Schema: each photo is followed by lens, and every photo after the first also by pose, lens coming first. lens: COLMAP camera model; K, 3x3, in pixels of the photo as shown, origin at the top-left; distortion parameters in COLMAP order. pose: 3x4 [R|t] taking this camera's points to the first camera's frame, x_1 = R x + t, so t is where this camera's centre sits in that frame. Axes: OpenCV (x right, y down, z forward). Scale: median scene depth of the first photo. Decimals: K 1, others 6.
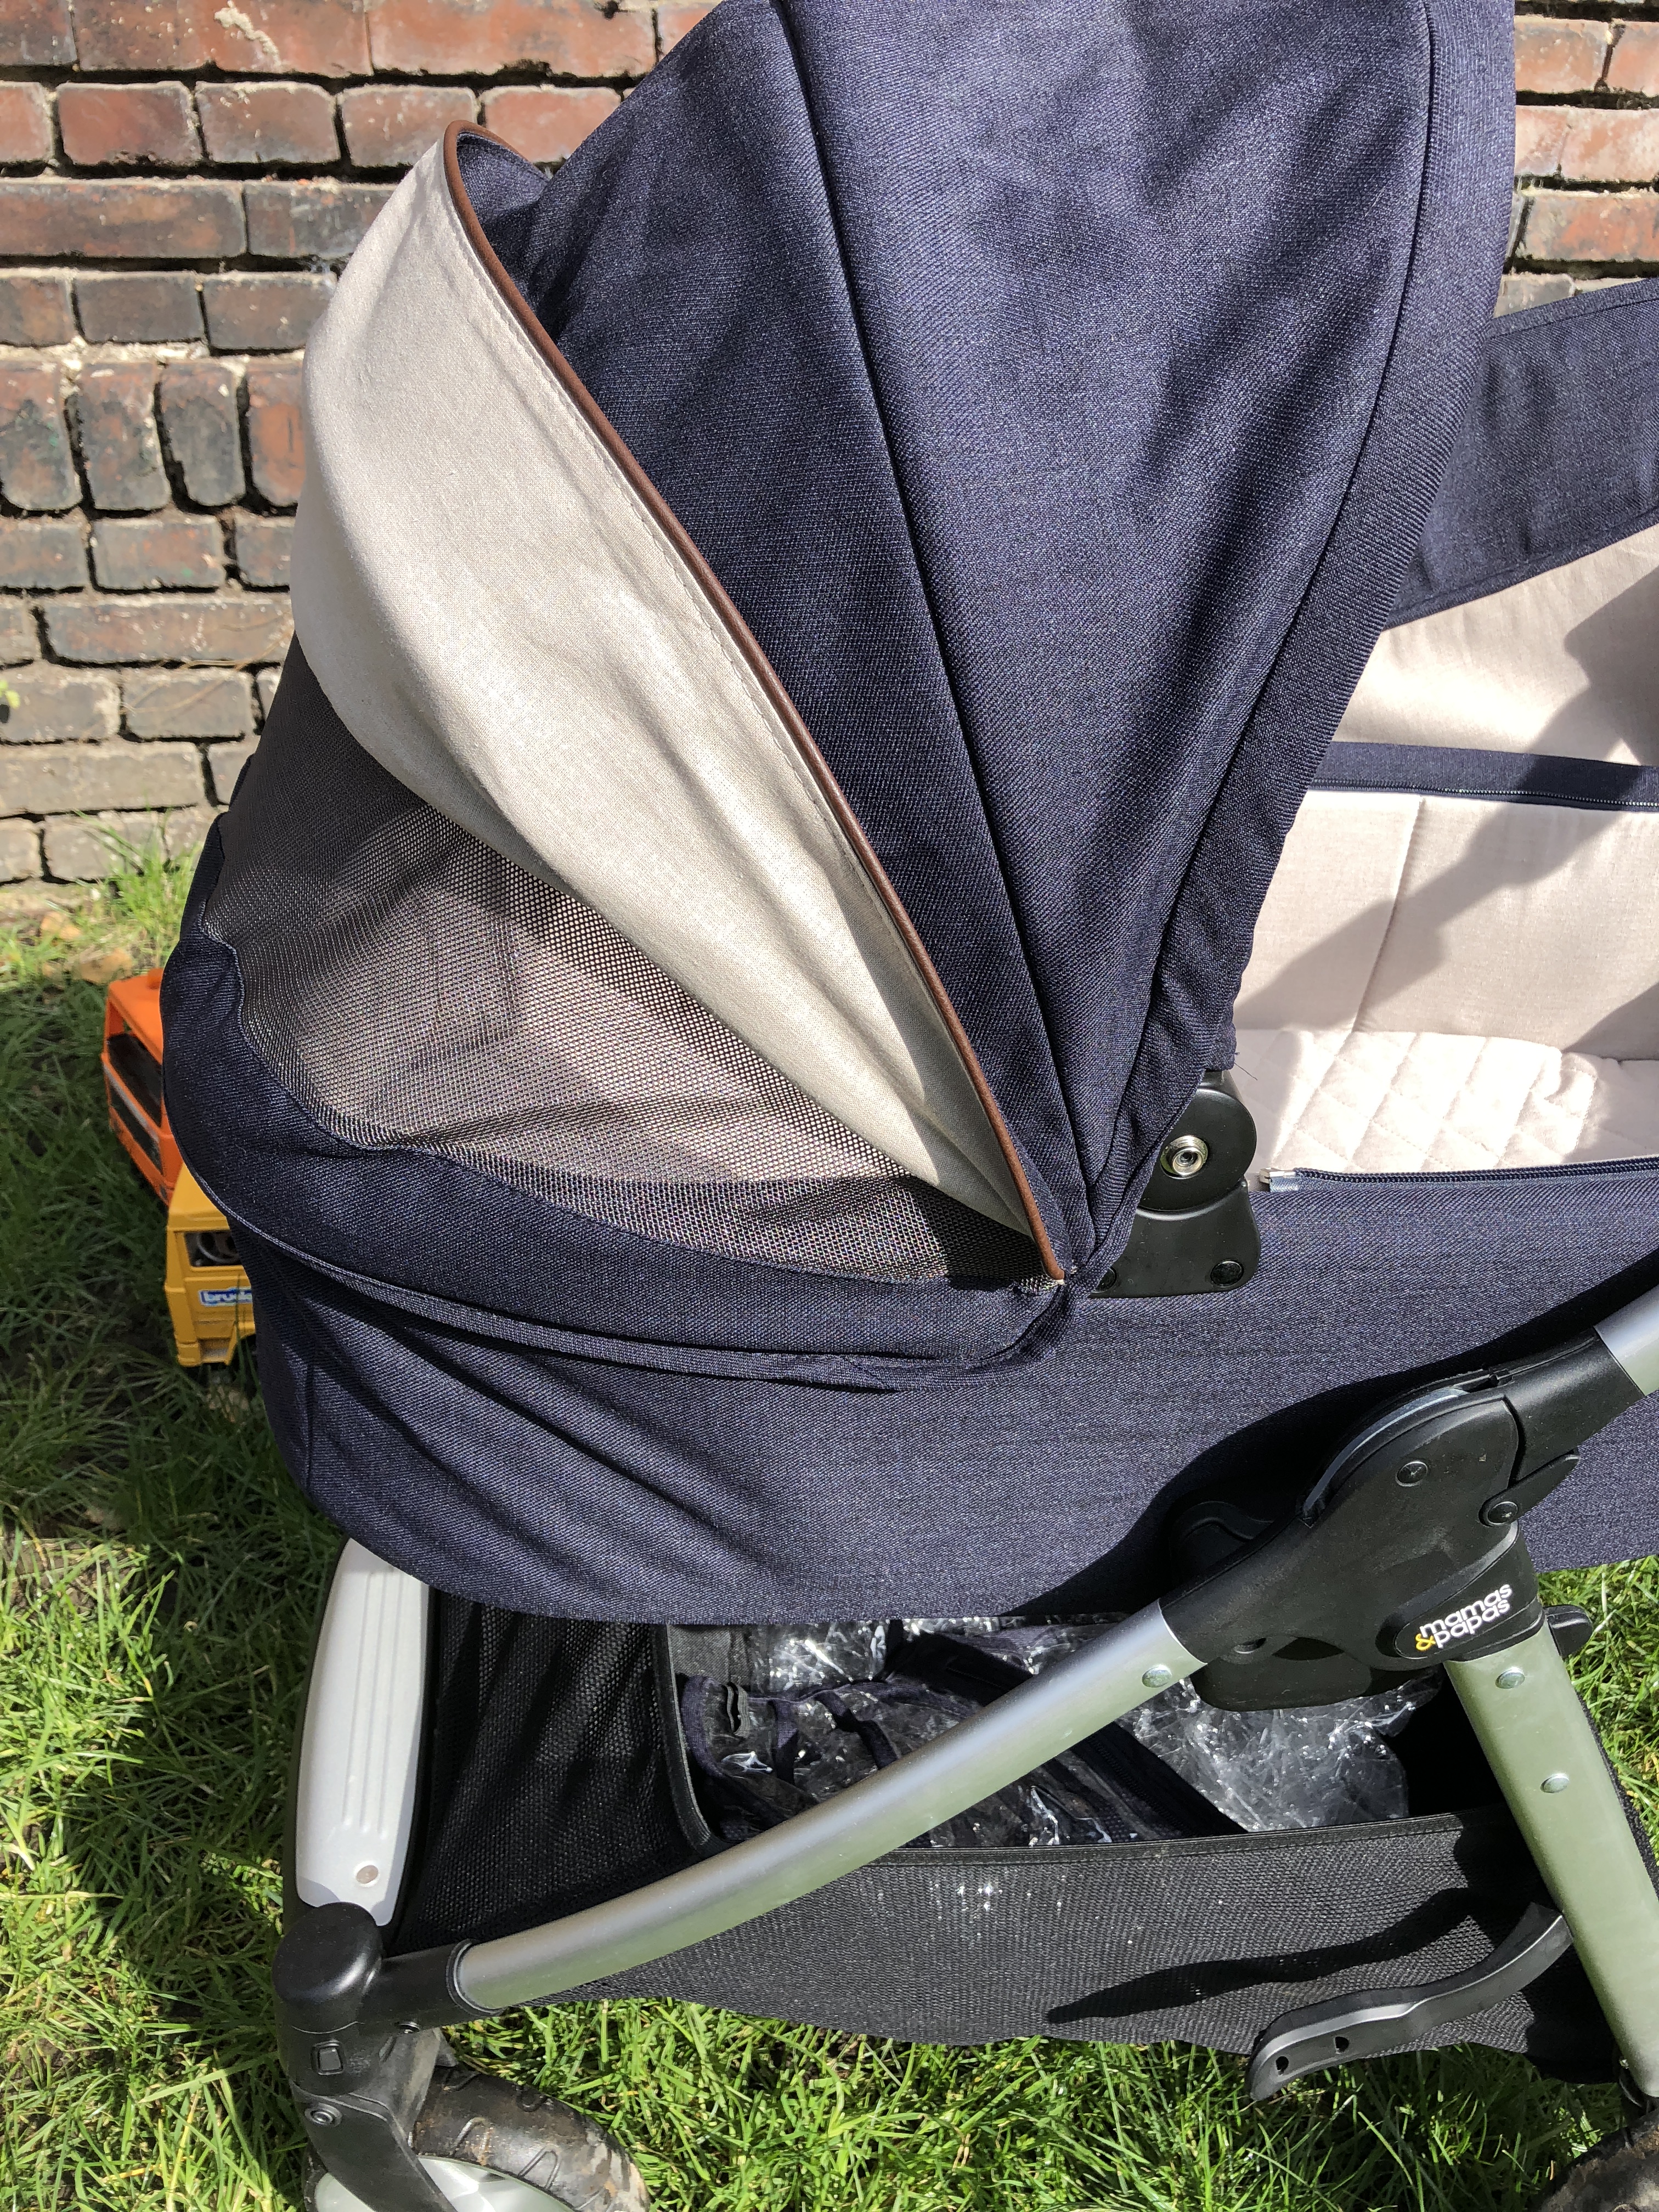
lens RADIAL K [[1809.2, 0, 842.4], [0, 1809.2, 1098.0], [0, 0, 1]] dist [-0.016041, 0.013173]
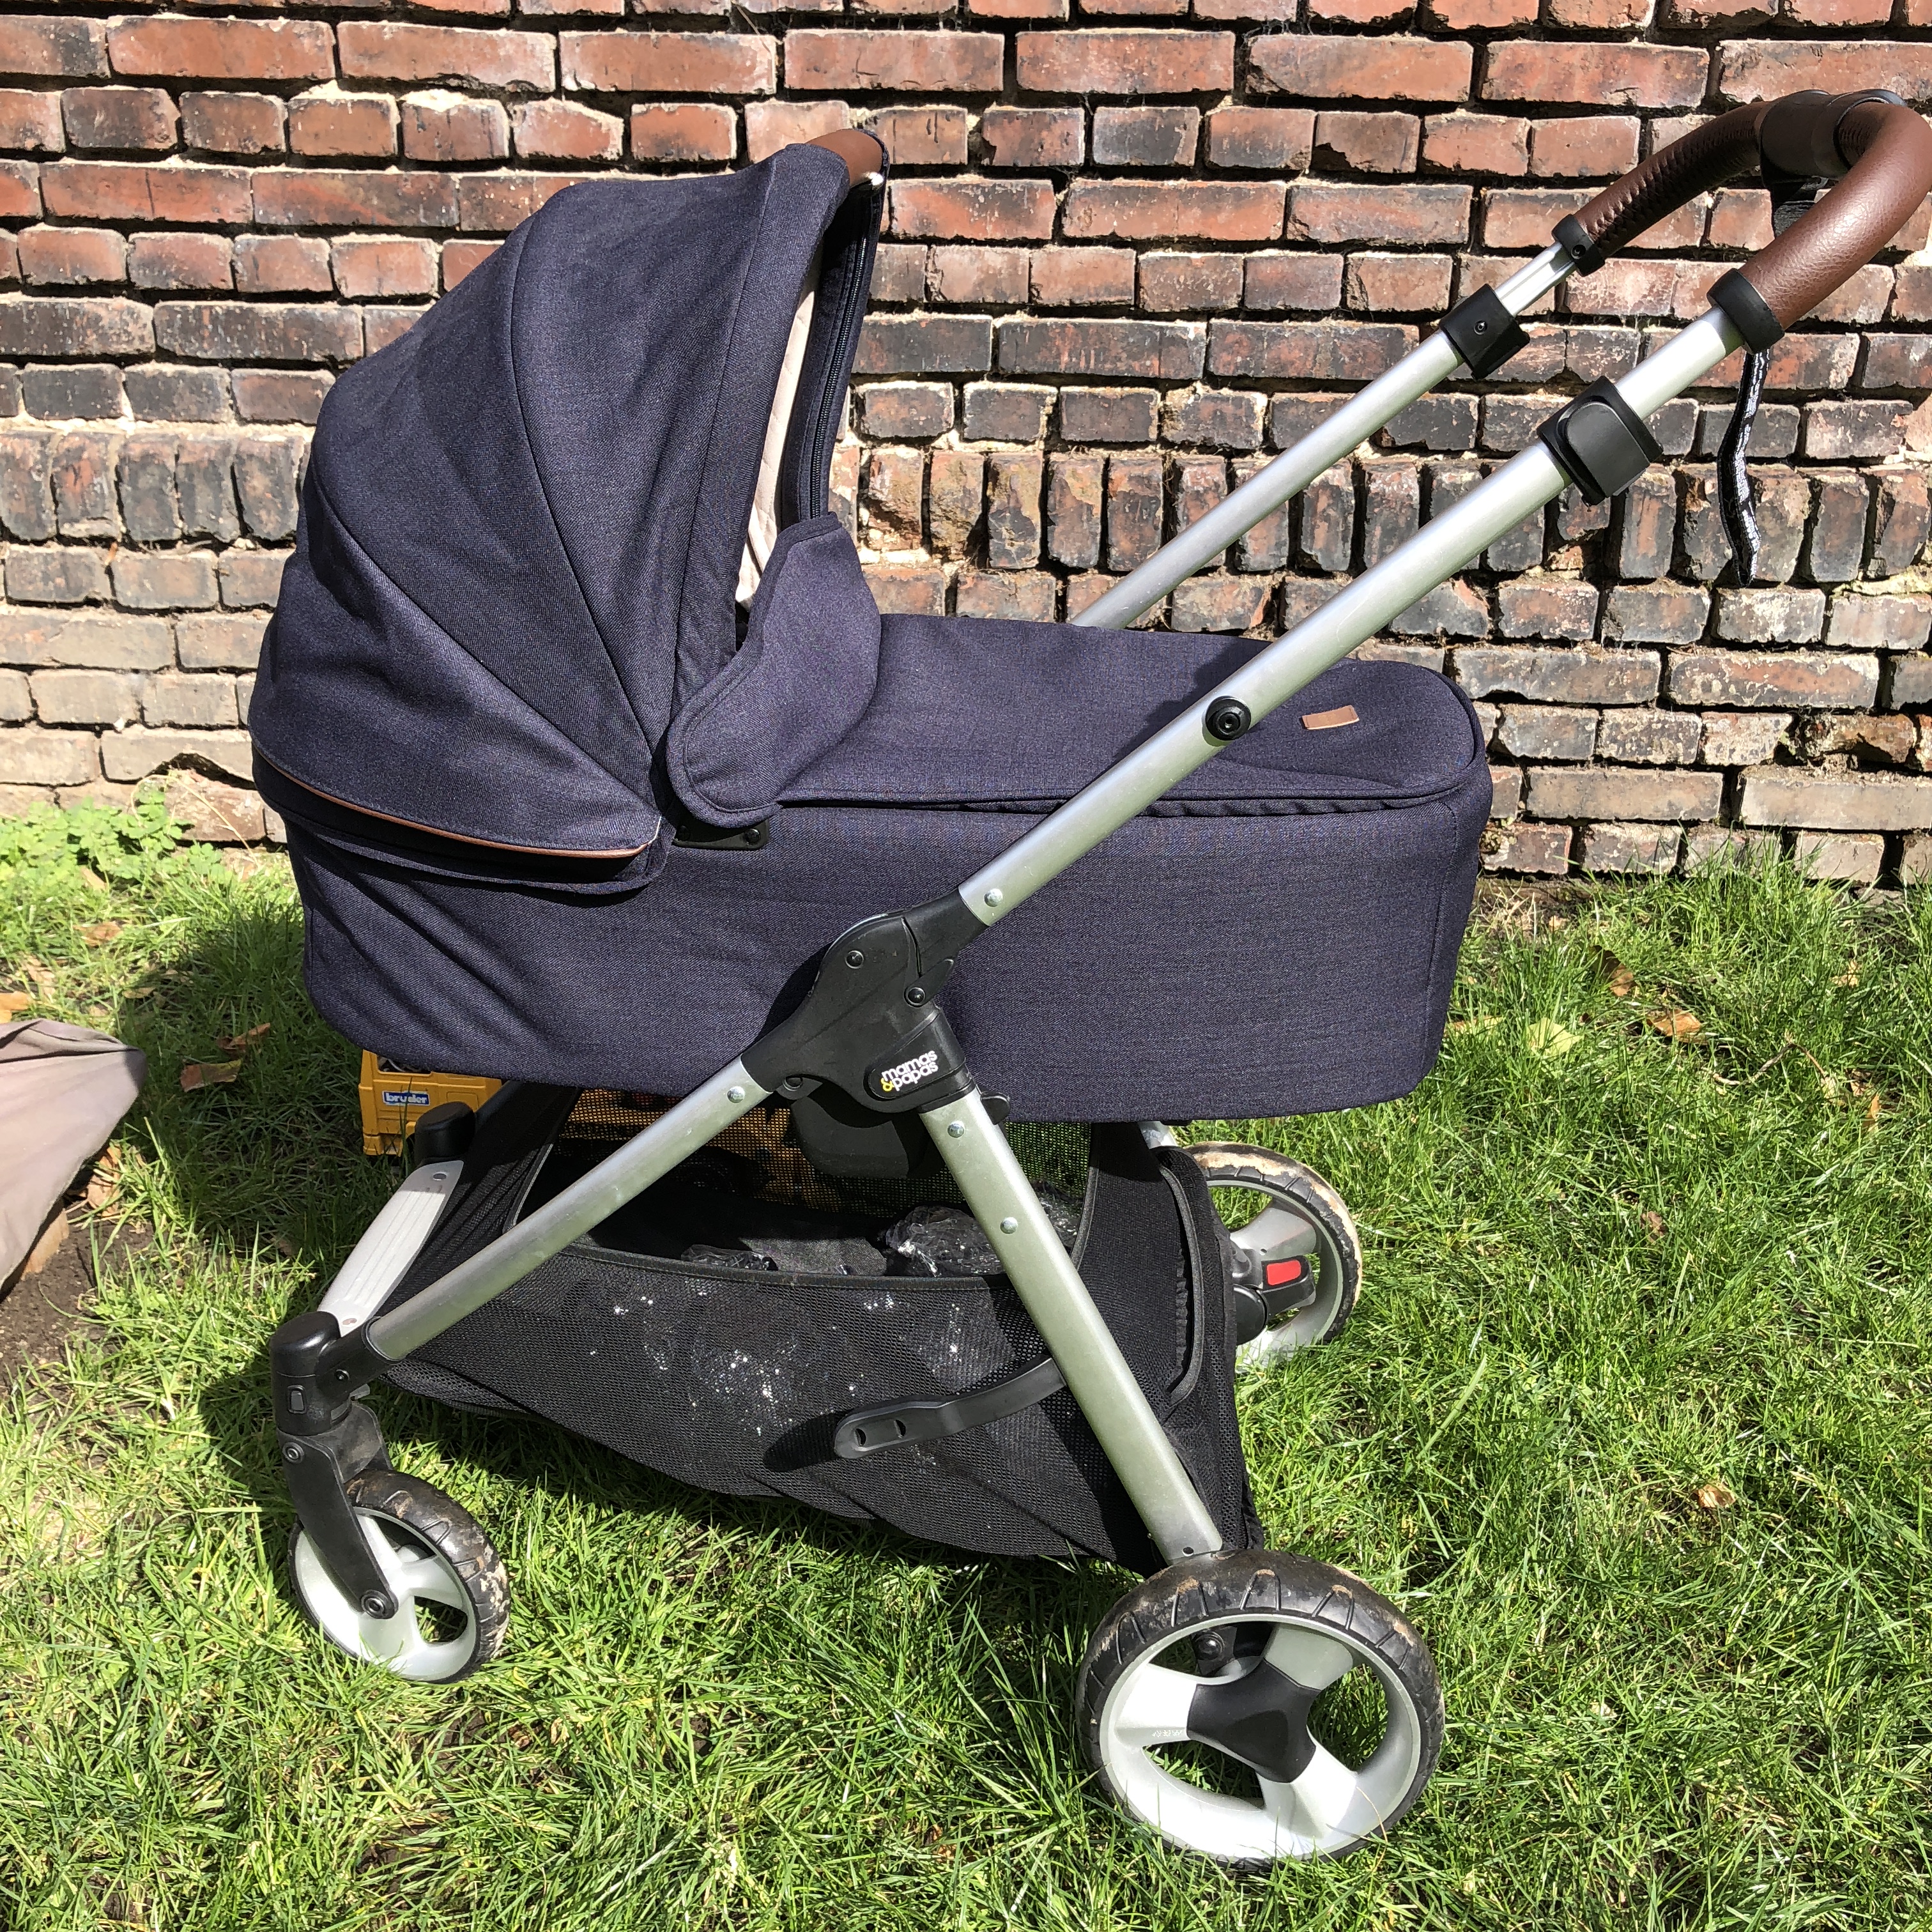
lens RADIAL K [[2110.5, 0, 978.8], [0, 2110.5, 986.1], [0, 0, 1]] dist [-0.013971, 0.000000]
pose [[0.979083, 0.068354, -0.191633, 0.272631], [-0.100190, 0.981740, -0.161706, 0.182339], [0.177081, 0.177523, 0.968054, -0.325438]]
